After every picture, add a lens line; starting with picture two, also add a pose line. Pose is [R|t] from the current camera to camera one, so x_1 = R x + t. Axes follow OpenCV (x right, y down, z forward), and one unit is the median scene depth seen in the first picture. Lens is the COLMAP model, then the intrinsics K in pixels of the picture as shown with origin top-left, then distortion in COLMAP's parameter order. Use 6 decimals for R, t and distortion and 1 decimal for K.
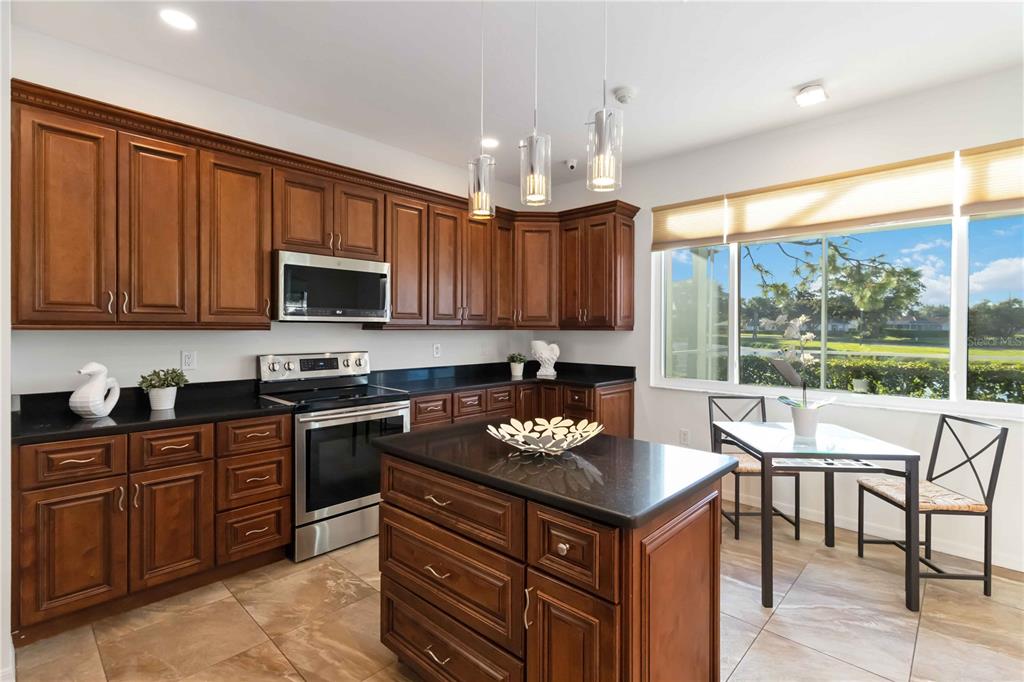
lens RADIAL K [[480.3, 0, 512.2], [0, 480.3, 330.2], [0, 0, 1]] dist [0.006141, 0.000450]
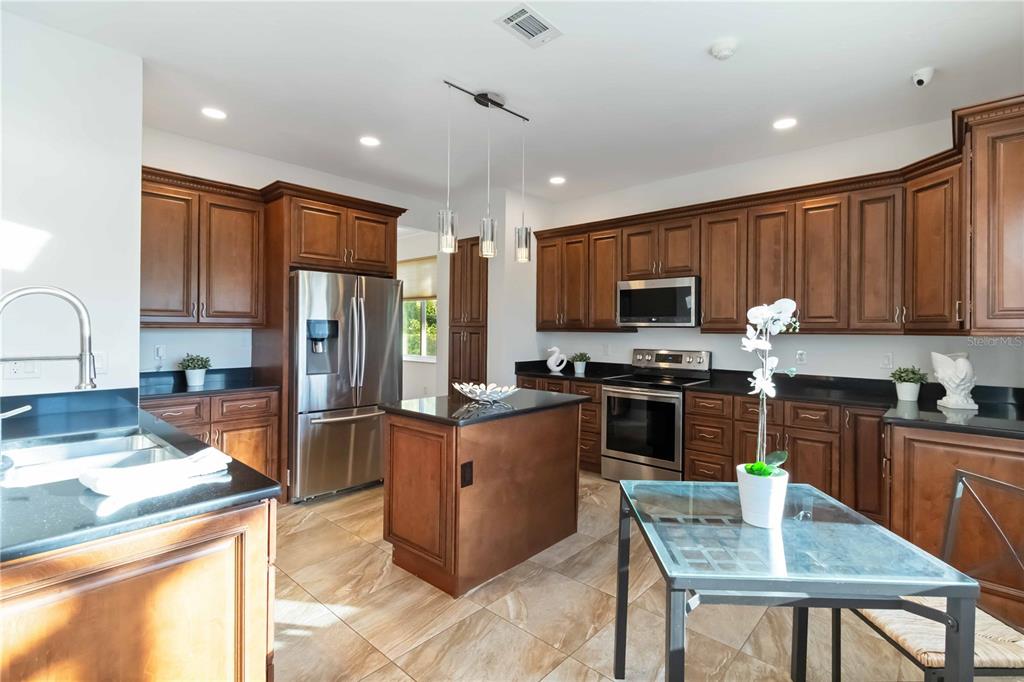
lens RADIAL K [[480.3, 0, 534.1], [0, 480.3, 333.9], [0, 0, 1]] dist [0.006141, 0.000450]
pose [[0.038543, 0.003444, -0.999251, 0.977704], [-0.015247, 0.999880, 0.002858, 0.004345], [0.999141, 0.015125, 0.038590, 0.608216]]
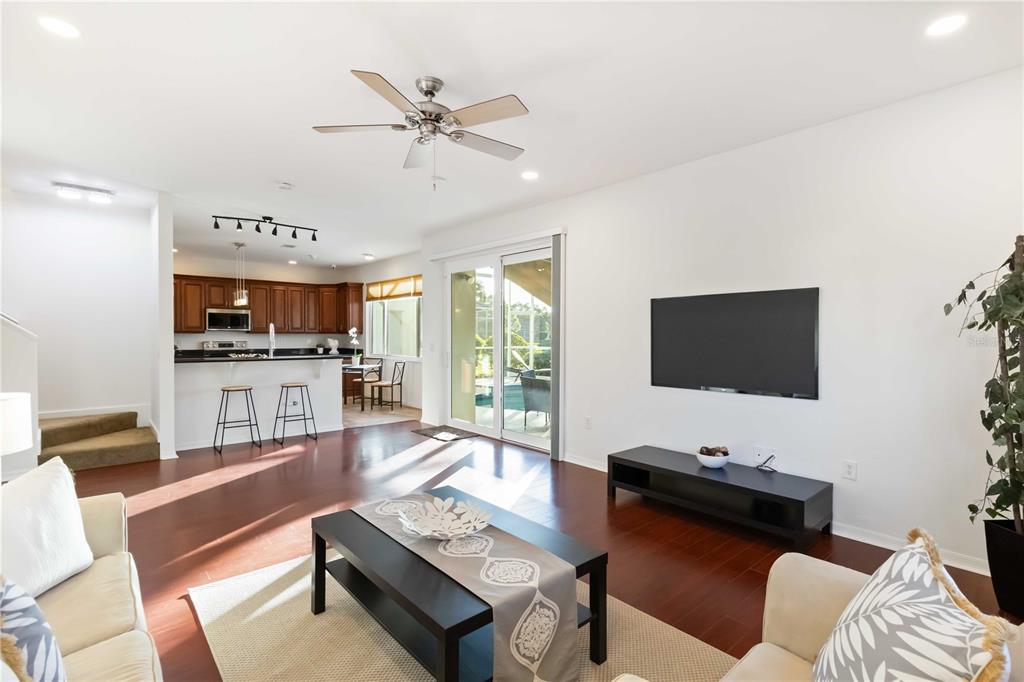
lens RADIAL K [[480.3, 0, 515.3], [0, 480.3, 338.9], [0, 0, 1]] dist [0.006141, 0.000450]
pose [[0.996078, 0.002882, -0.088431, 1.671930], [-0.002855, 0.999996, 0.000425, 0.027327], [0.088432, -0.000171, 0.996082, -1.817877]]
